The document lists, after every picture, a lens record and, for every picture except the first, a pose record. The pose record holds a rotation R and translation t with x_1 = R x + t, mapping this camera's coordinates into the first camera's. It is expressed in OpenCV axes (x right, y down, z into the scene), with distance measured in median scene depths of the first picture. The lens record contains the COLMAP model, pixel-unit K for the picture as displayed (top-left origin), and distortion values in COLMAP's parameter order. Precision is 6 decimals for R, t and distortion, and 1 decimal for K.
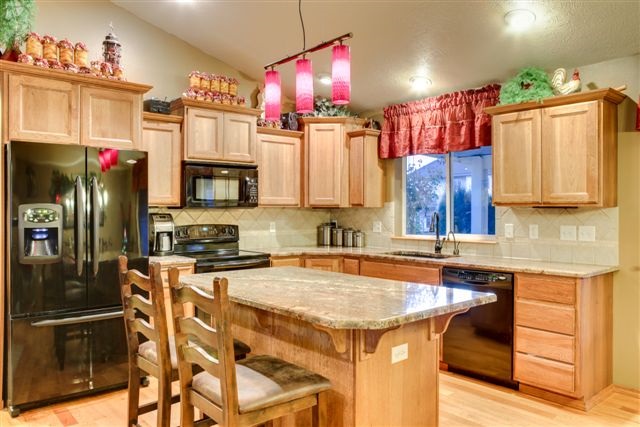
lens RADIAL K [[491.0, 0, 319.6], [0, 491.0, 208.5], [0, 0, 1]] dist [-0.011667, -0.002629]
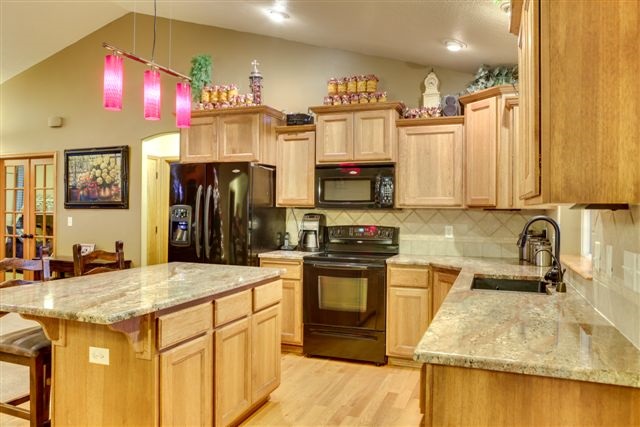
lens RADIAL K [[474.1, 0, 320.0], [0, 474.1, 213.5], [0, 0, 1]] dist [-0.039788, 0.006657]
pose [[0.480063, 0.012851, -0.877140, 0.604129], [-0.006047, 0.999917, 0.011340, -0.002544], [0.877213, -0.000140, 0.480102, 0.475007]]
